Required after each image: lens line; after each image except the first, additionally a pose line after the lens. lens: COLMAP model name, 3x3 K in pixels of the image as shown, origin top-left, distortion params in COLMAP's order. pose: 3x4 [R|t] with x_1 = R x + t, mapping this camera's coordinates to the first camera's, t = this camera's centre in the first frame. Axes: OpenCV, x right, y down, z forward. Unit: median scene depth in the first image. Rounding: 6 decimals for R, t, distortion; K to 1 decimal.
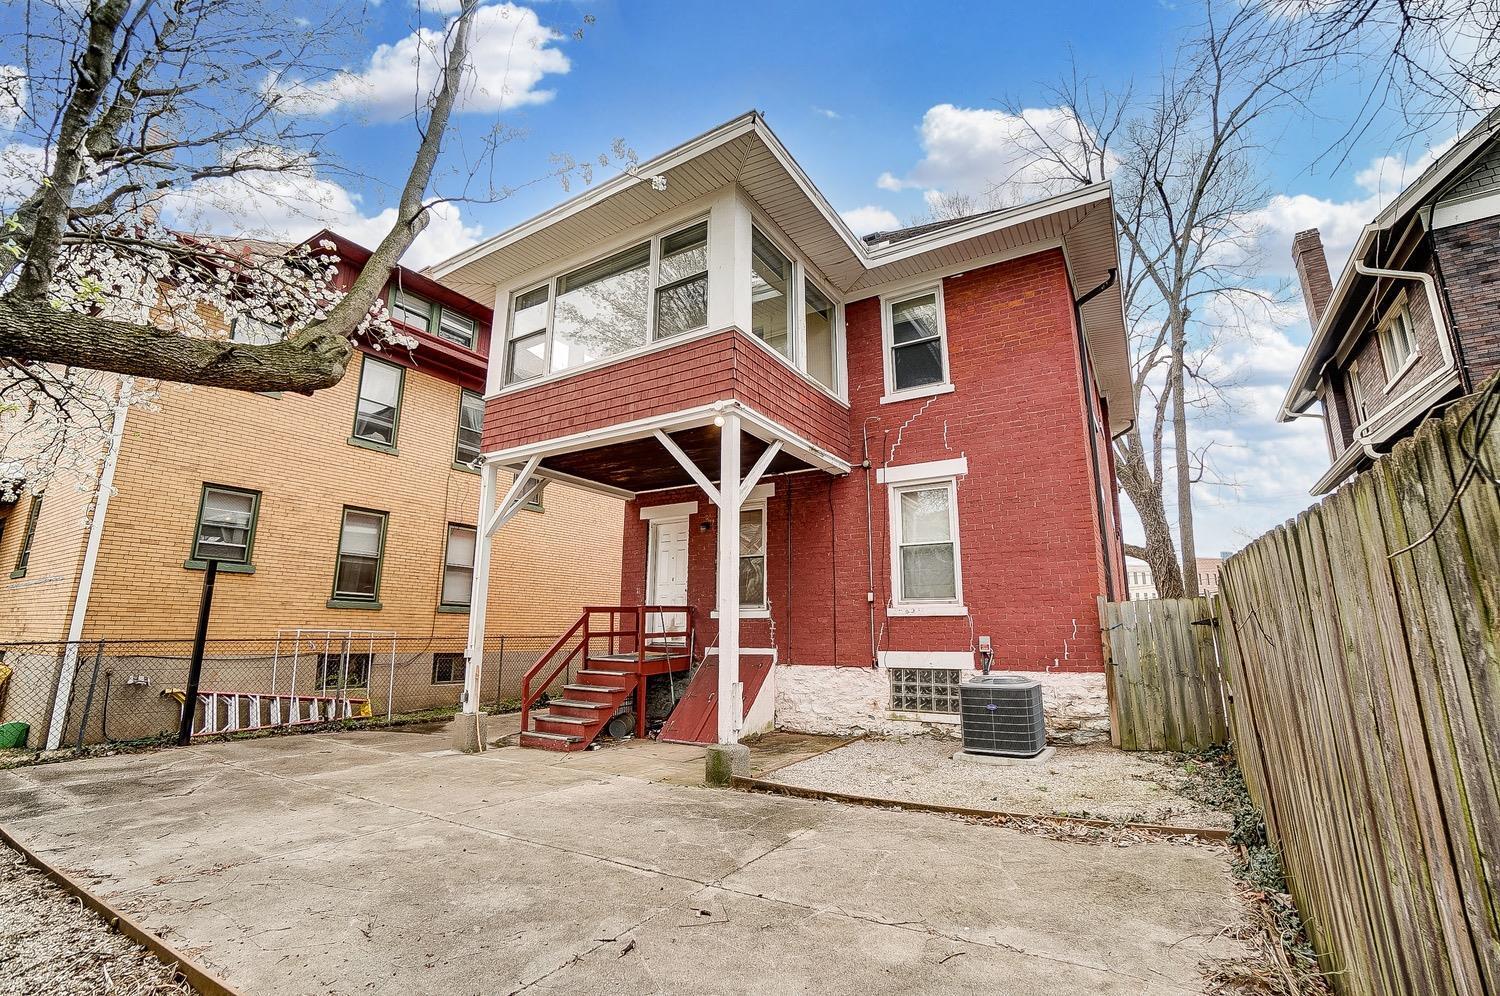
lens RADIAL K [[653.9, 0, 752.9], [0, 653.9, 495.1], [0, 0, 1]] dist [-0.026727, 0.002900]
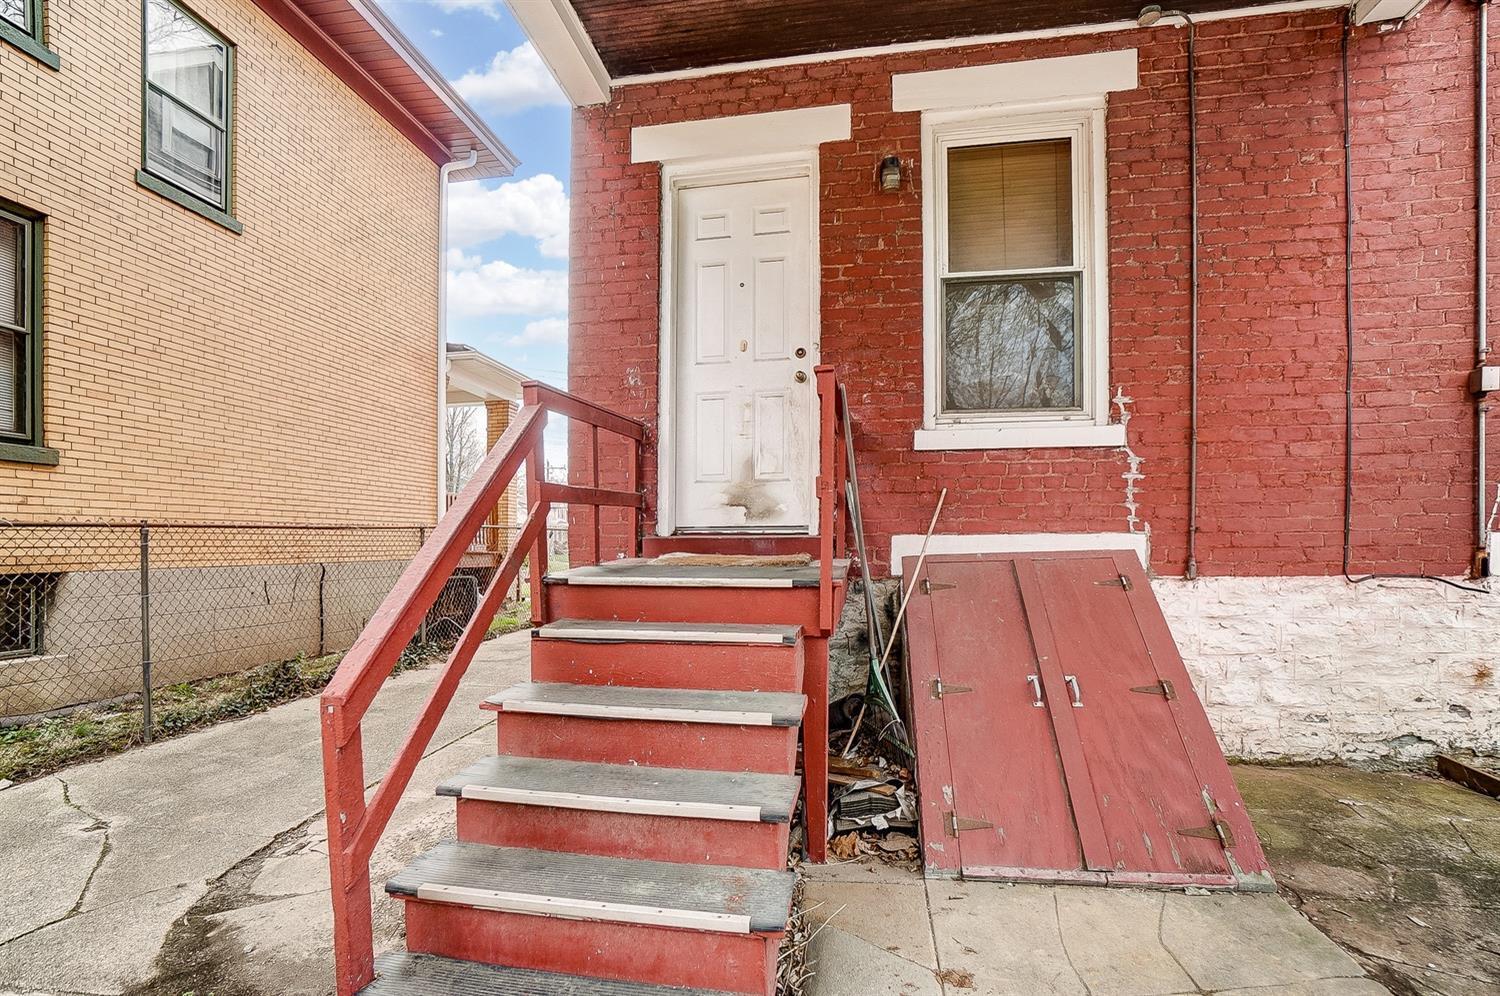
lens RADIAL K [[653.9, 0, 743.3], [0, 653.9, 529.0], [0, 0, 1]] dist [-0.026727, 0.002900]
pose [[0.924833, -0.008376, 0.380282, -0.288932], [-0.068247, 0.979880, 0.187555, 0.180135], [-0.374202, -0.199410, 0.905654, 0.755542]]
